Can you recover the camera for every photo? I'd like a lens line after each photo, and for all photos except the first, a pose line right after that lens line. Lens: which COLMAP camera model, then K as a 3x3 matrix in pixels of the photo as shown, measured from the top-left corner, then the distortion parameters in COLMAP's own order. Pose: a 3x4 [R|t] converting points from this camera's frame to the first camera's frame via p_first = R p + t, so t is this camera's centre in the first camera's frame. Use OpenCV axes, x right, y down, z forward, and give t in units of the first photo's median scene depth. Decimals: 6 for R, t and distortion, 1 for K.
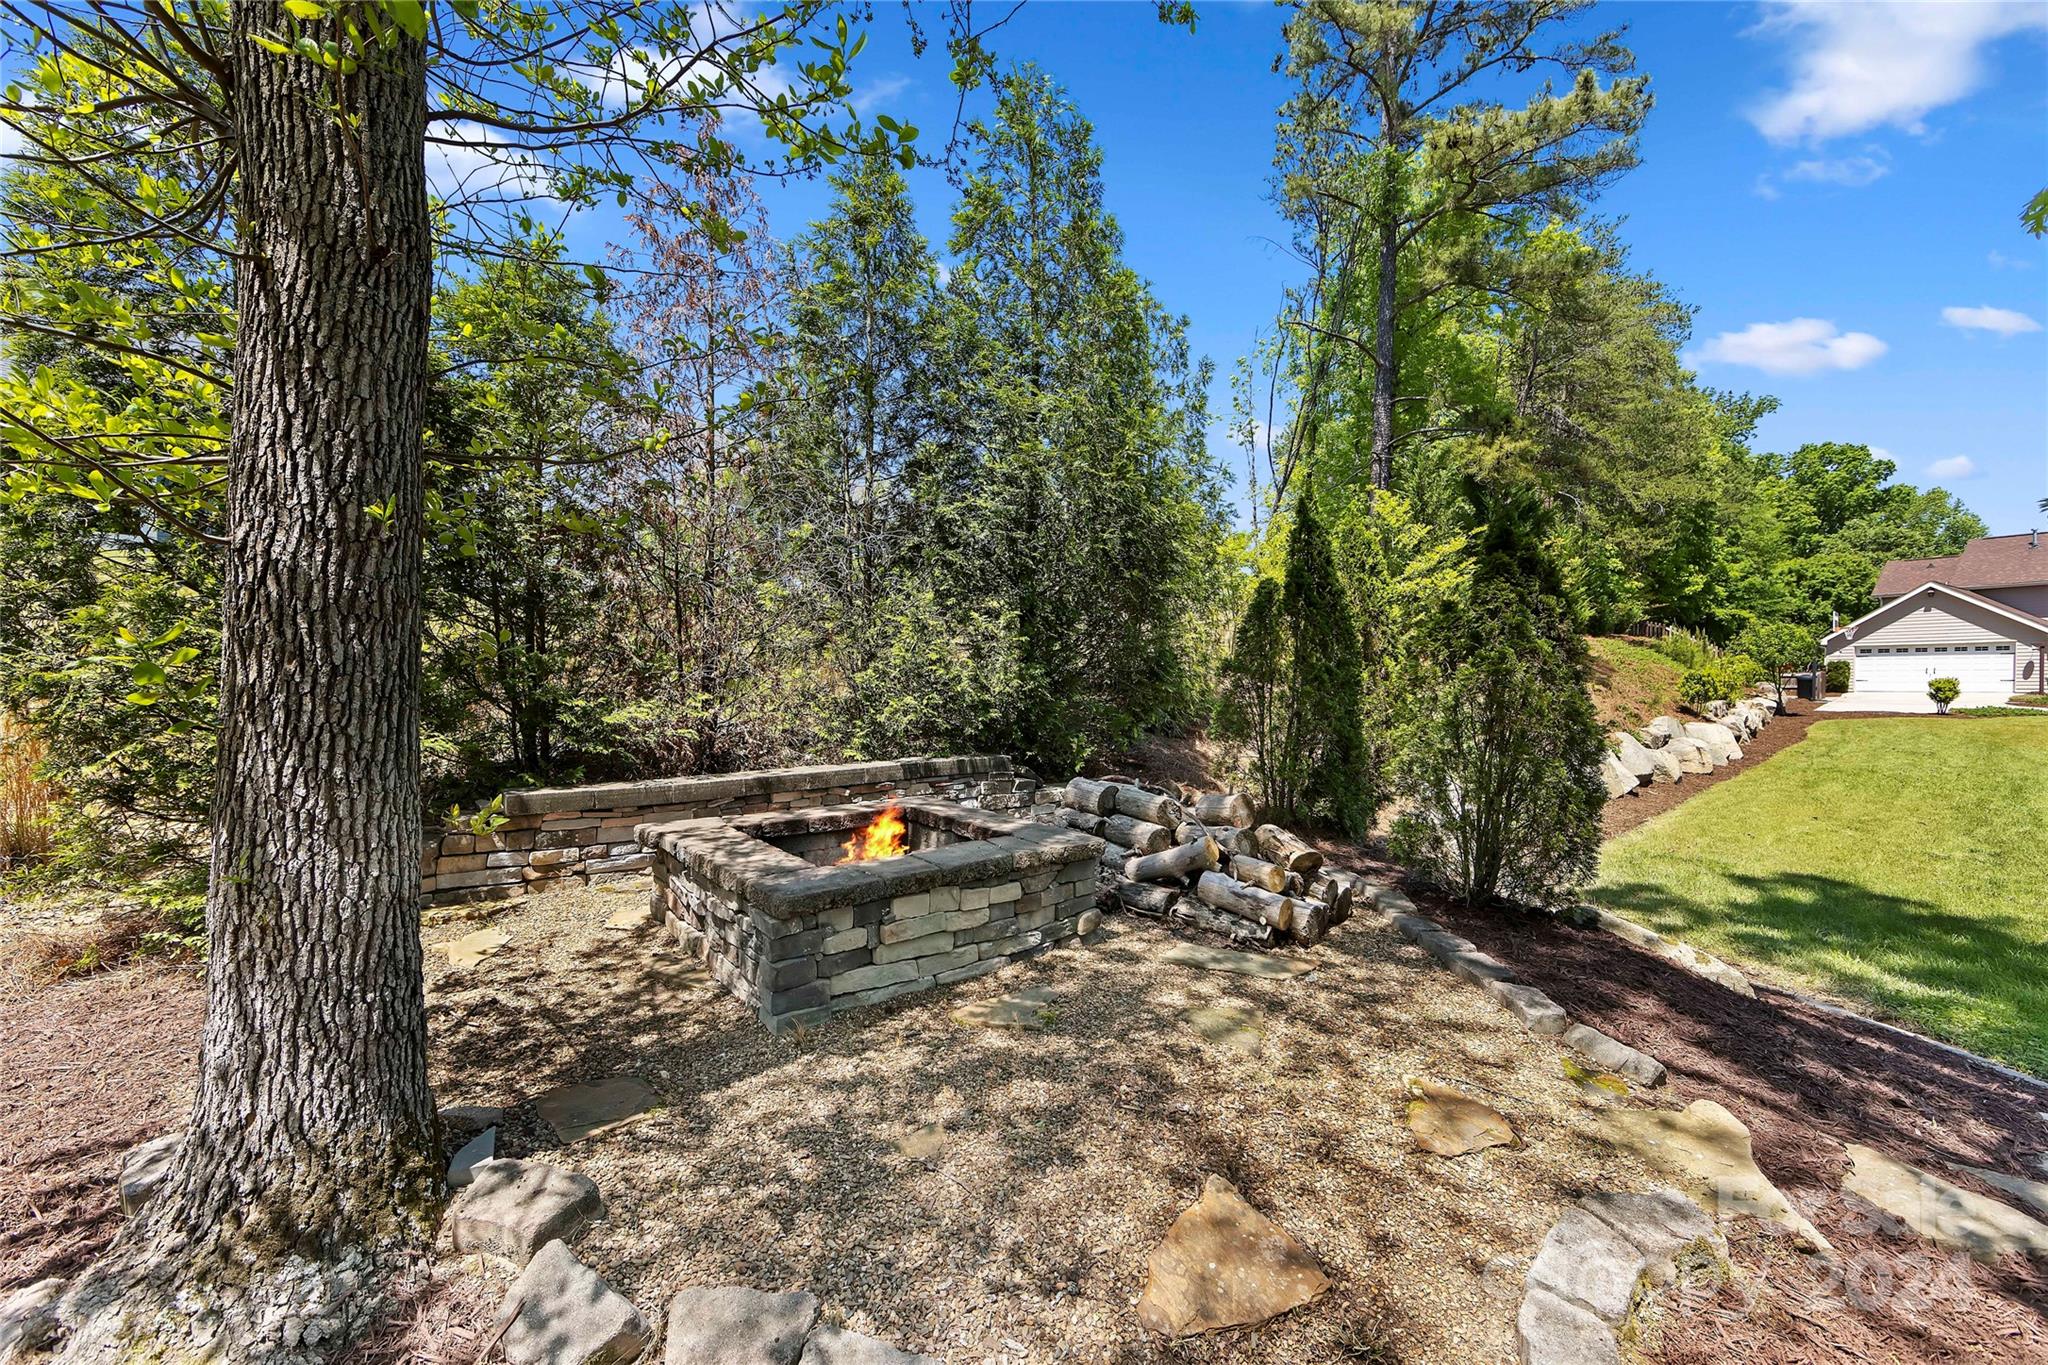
lens RADIAL K [[809.1, 0, 1023.2], [0, 809.1, 689.9], [0, 0, 1]] dist [0.000619, -0.000137]
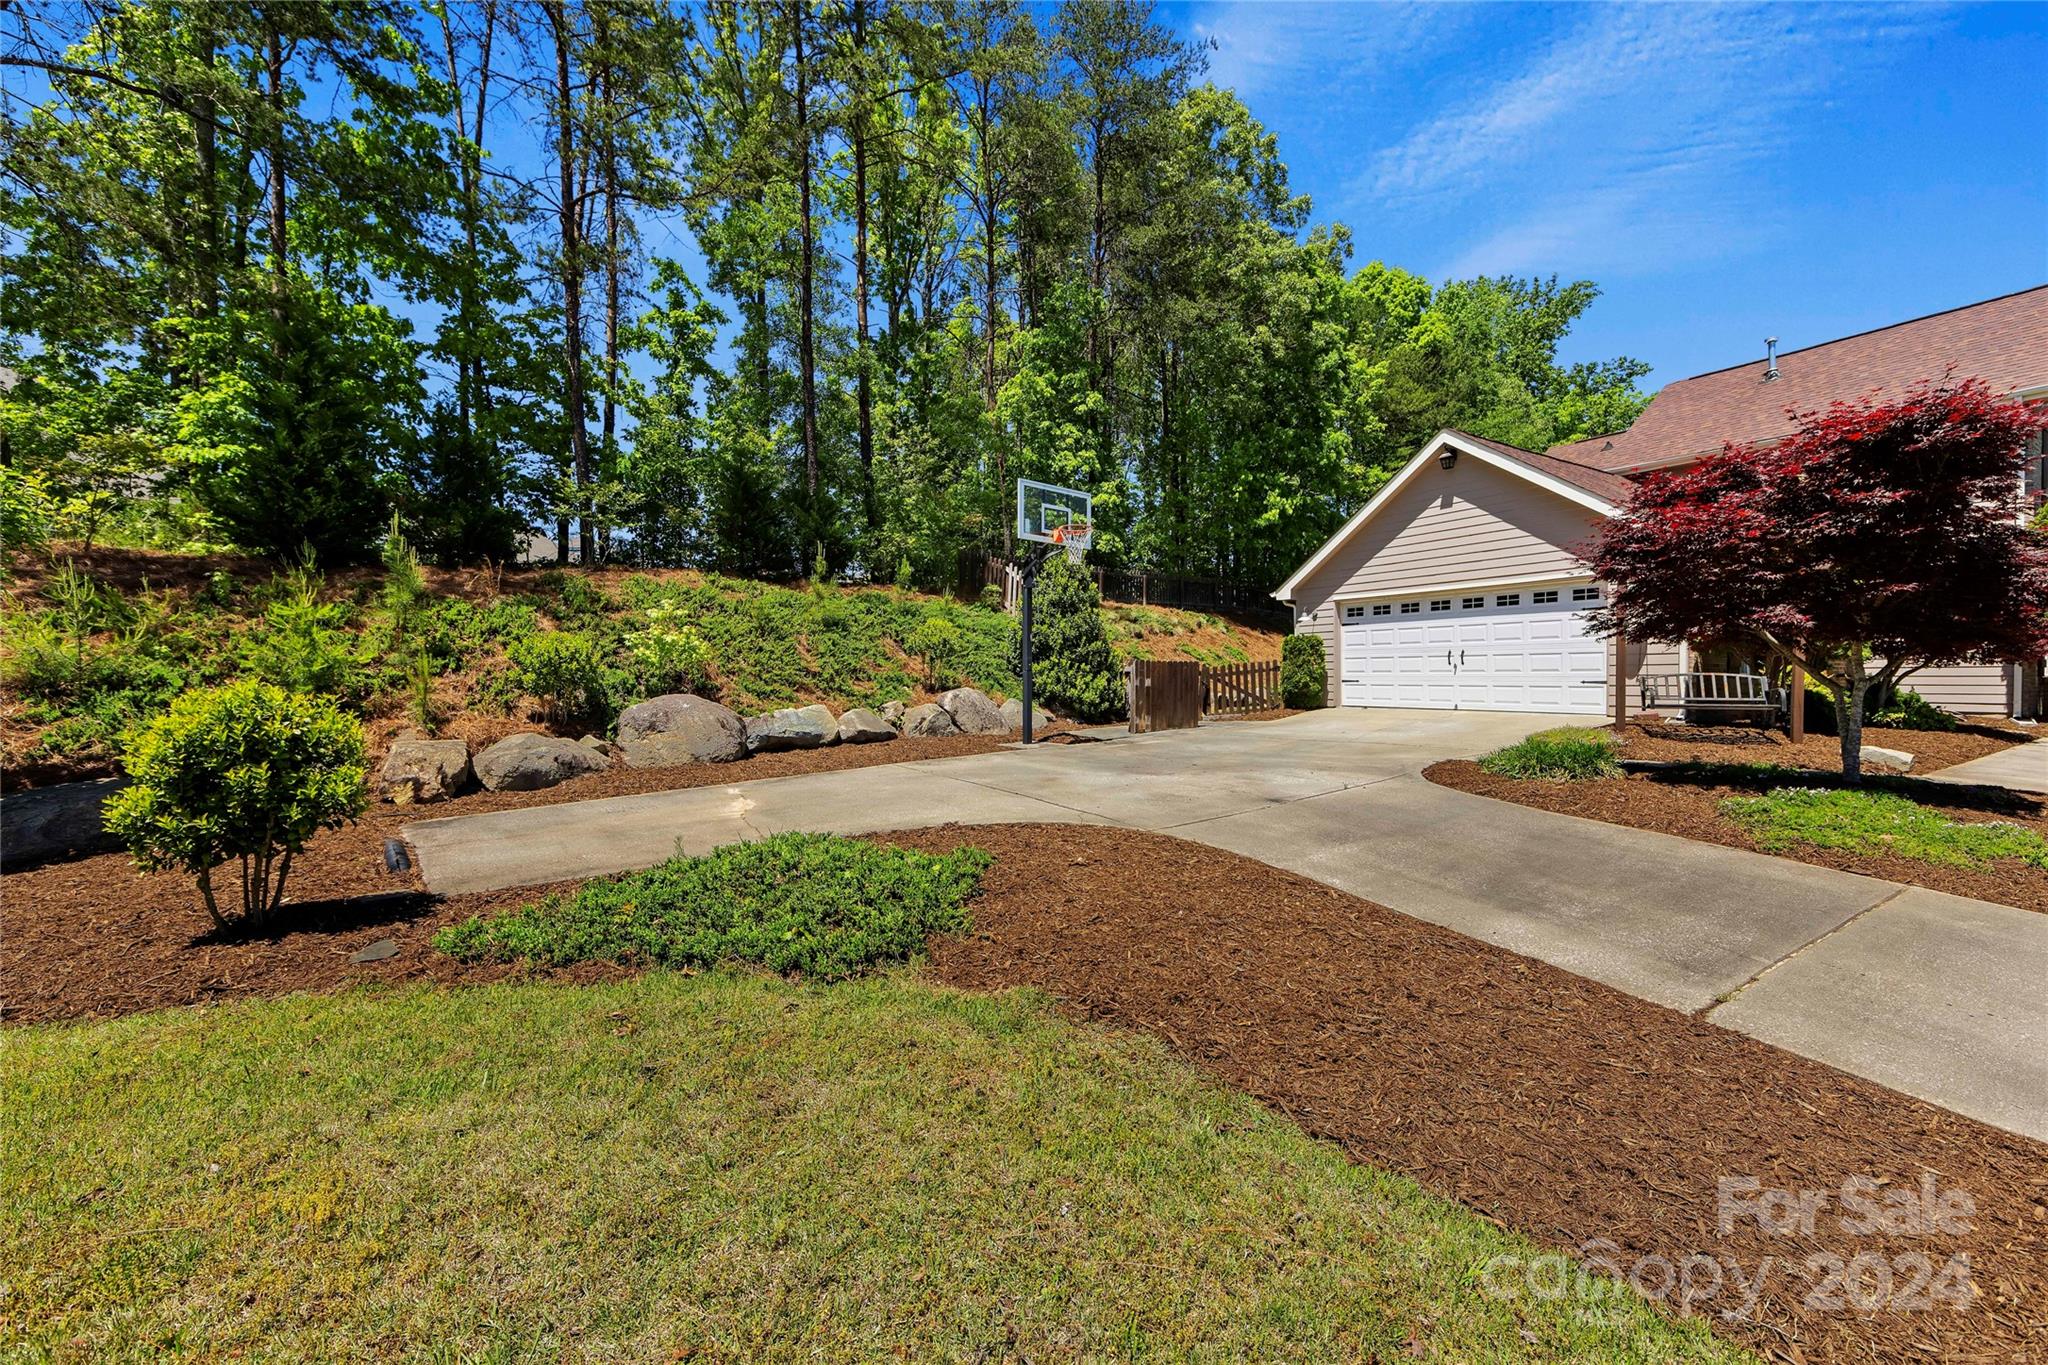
lens RADIAL K [[809.1, 0, 1023.2], [0, 809.1, 689.9], [0, 0, 1]] dist [0.000619, -0.000137]
pose [[0.999872, -0.002104, 0.015841, 0.918182], [0.002014, 0.999982, 0.005655, -0.010720], [-0.015853, -0.005622, 0.999859, 0.617838]]
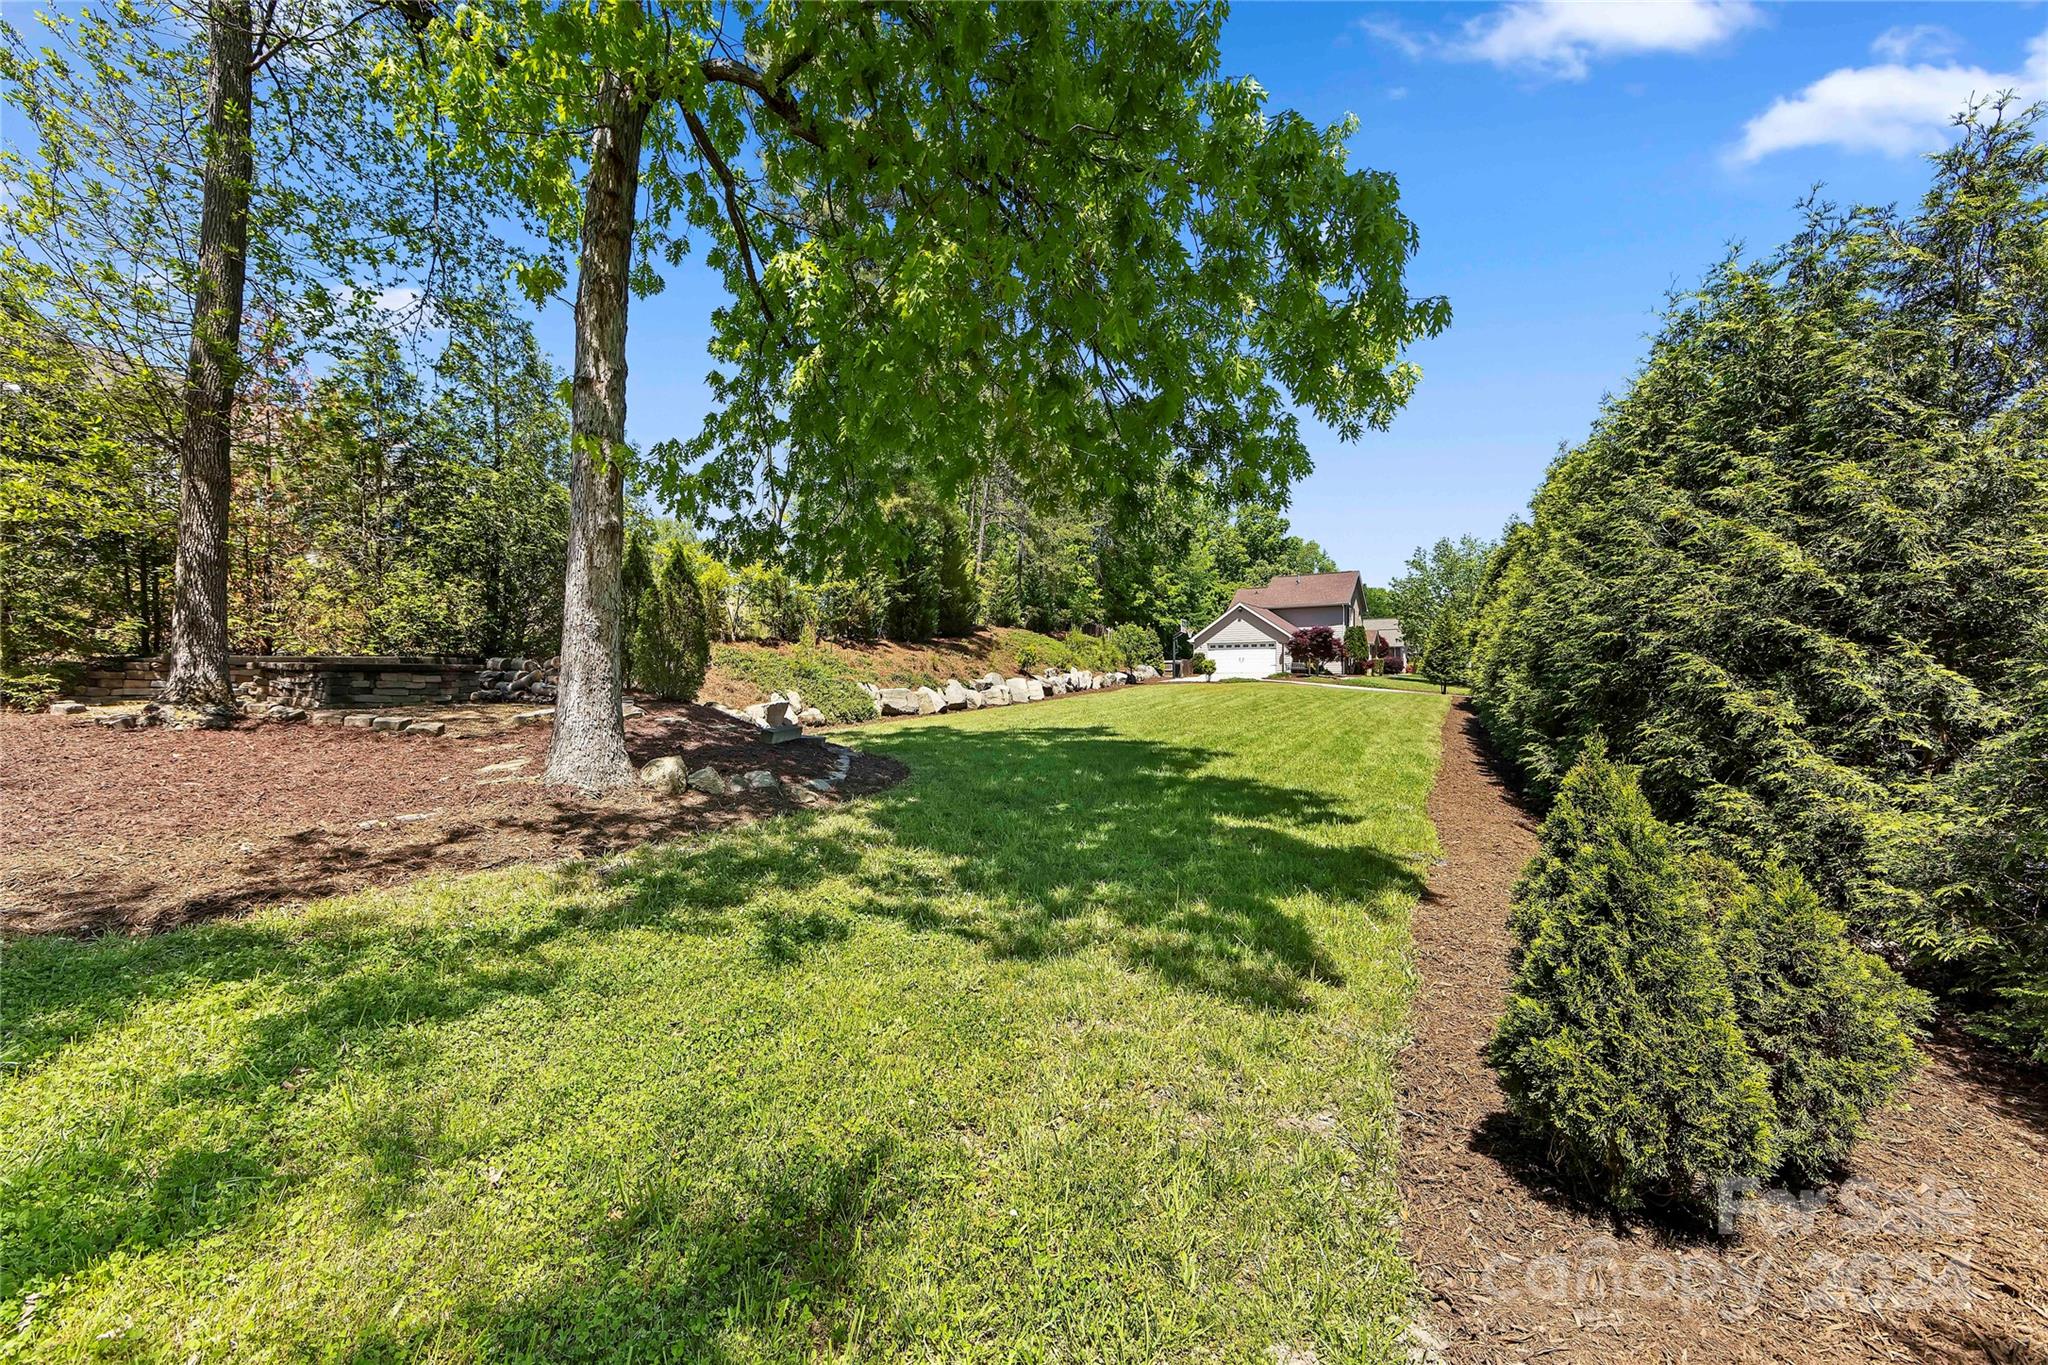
lens RADIAL K [[809.1, 0, 1023.2], [0, 809.1, 689.9], [0, 0, 1]] dist [0.000619, -0.000137]
pose [[0.897679, -0.008677, 0.440565, 0.053094], [0.008073, 0.999962, 0.003247, 0.027344], [-0.440576, 0.000642, 0.897715, -0.222005]]
